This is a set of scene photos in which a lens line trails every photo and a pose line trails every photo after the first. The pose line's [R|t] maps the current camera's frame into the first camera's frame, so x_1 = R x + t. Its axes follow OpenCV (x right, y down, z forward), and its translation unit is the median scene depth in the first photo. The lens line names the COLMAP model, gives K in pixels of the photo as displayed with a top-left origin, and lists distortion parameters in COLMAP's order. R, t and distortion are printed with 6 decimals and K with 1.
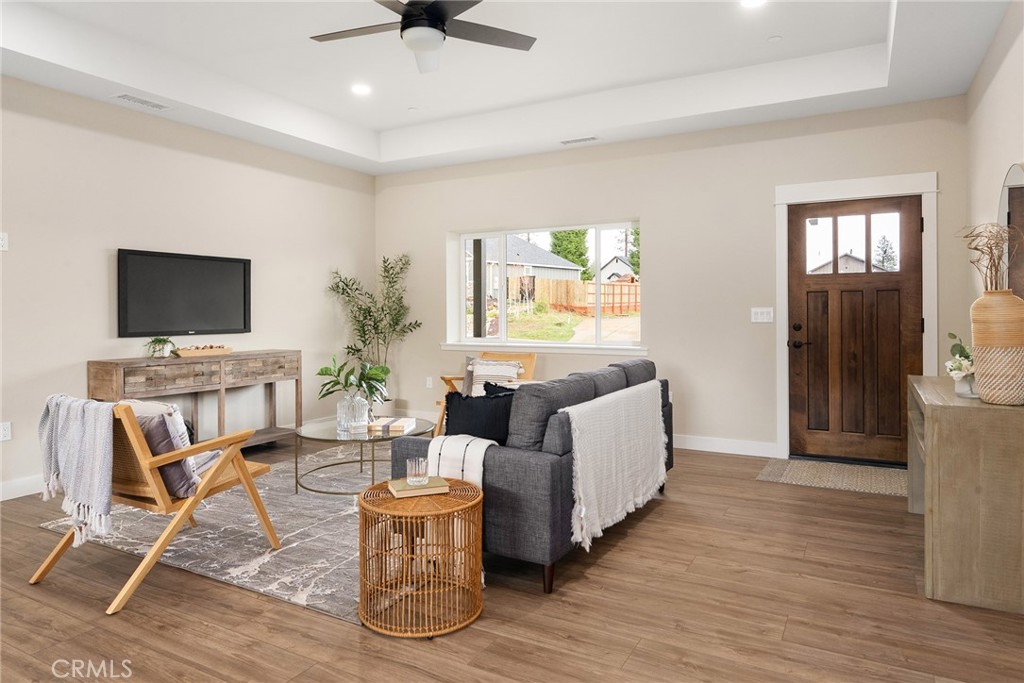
lens RADIAL K [[664.4, 0, 509.6], [0, 664.4, 325.0], [0, 0, 1]] dist [0.003740, 0.000748]
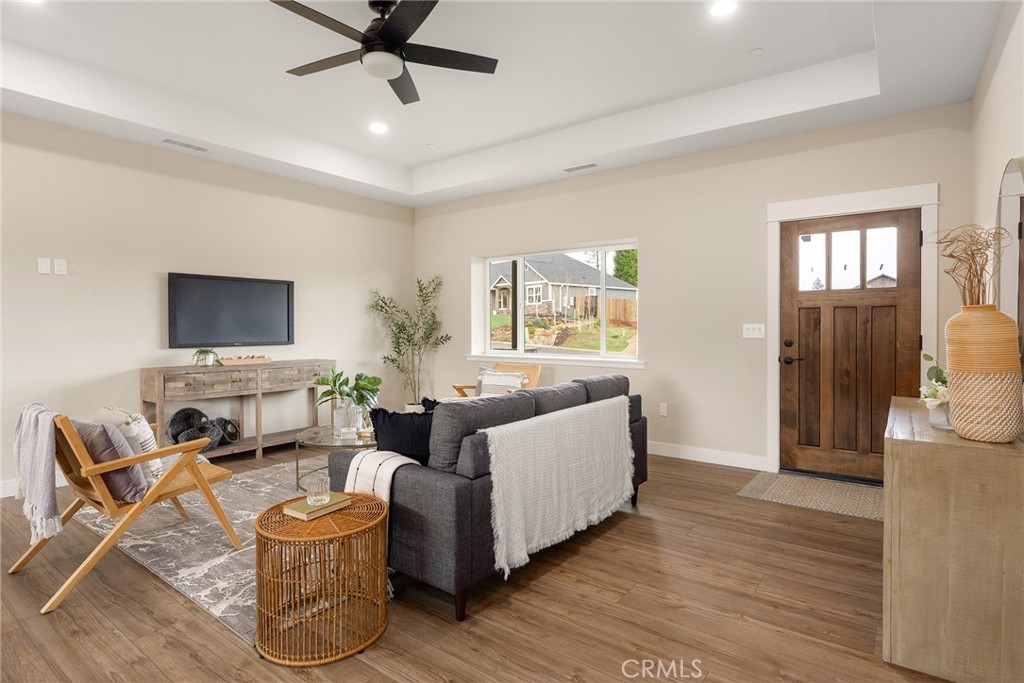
lens RADIAL K [[541.4, 0, 512.0], [0, 541.4, 341.5], [0, 0, 1]] dist [0.000323, 0.000118]
pose [[0.990626, 0.006390, -0.136450, 0.175265], [-0.005127, 0.999941, 0.009605, -0.007007], [0.136503, -0.008815, 0.990600, 0.174182]]
